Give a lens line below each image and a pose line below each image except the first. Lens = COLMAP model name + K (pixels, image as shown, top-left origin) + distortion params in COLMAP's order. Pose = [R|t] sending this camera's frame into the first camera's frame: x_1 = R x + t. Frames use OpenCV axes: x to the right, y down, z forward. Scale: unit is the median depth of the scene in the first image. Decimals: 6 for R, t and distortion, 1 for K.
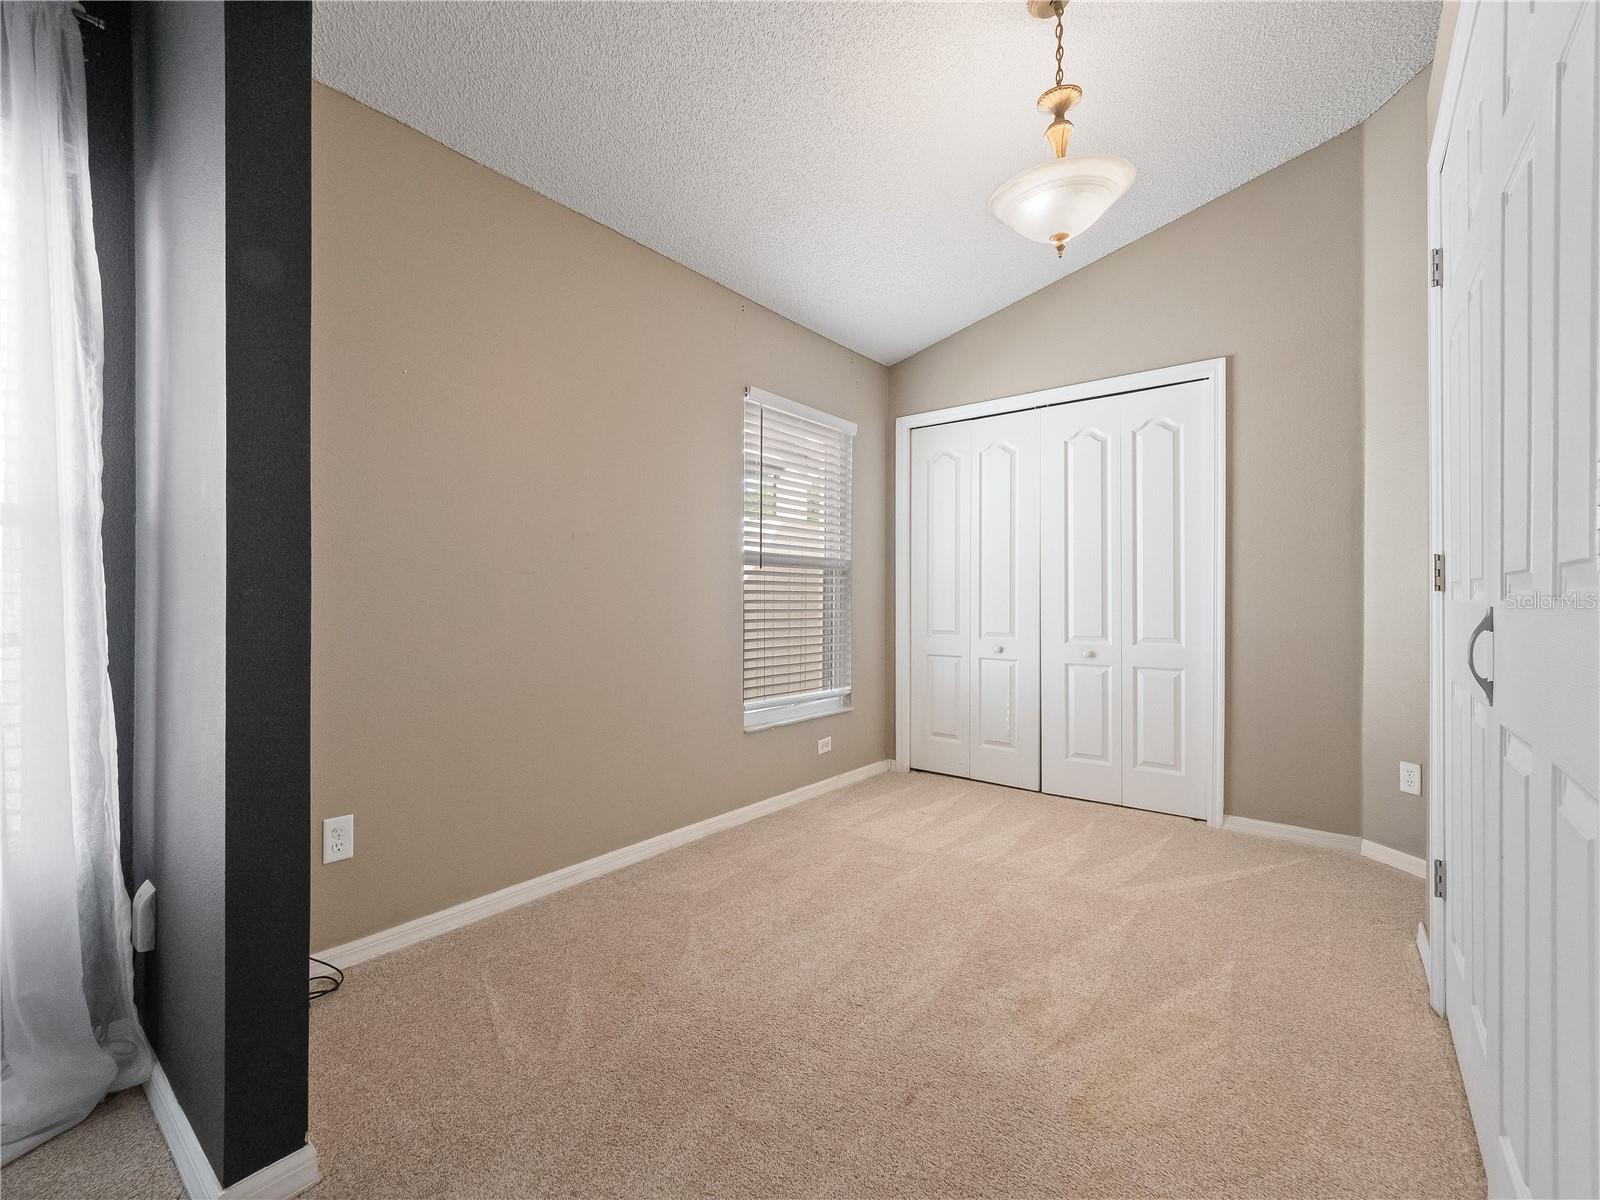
lens RADIAL K [[689.0, 0, 759.8], [0, 689.0, 599.6], [0, 0, 1]] dist [0.004232, -0.001635]
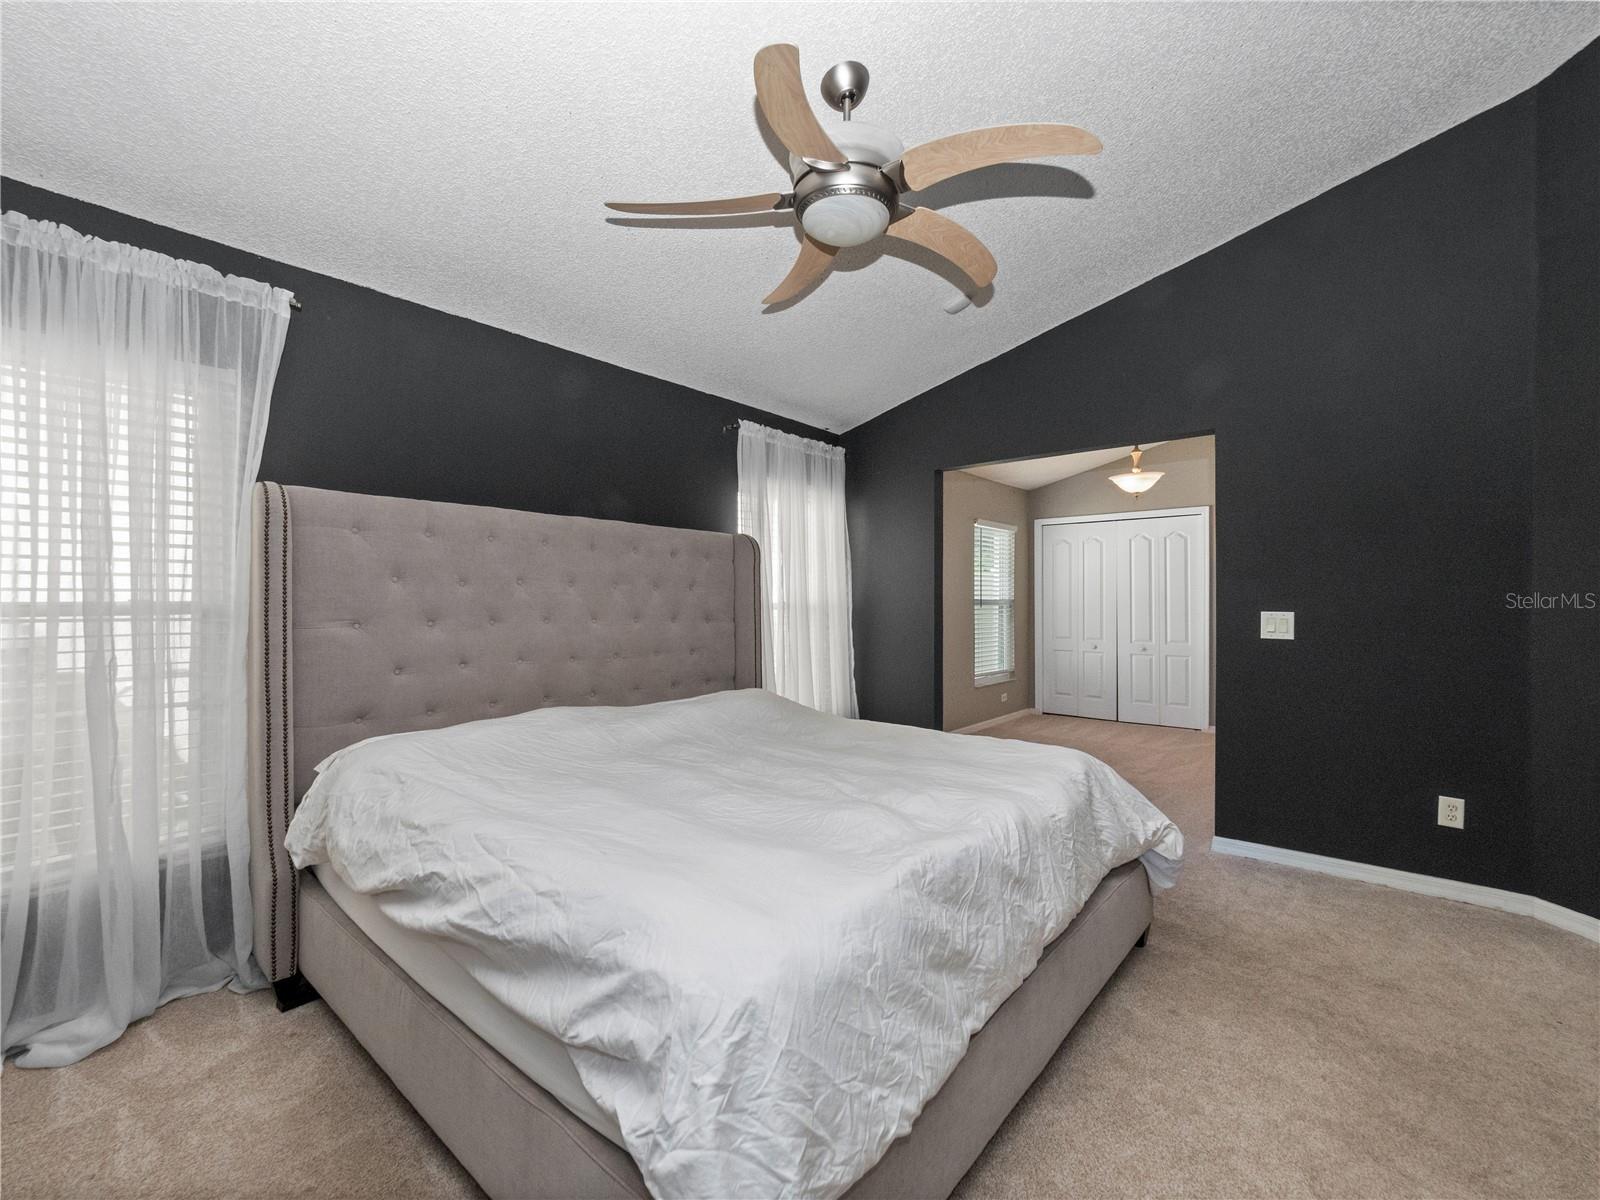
lens RADIAL K [[689.0, 0, 792.4], [0, 689.0, 598.6], [0, 0, 1]] dist [0.004232, -0.001635]
pose [[0.999712, -0.006175, -0.023211, -0.535978], [0.006243, 0.999976, 0.002846, -0.087104], [0.023193, -0.002990, 0.999727, -1.116151]]
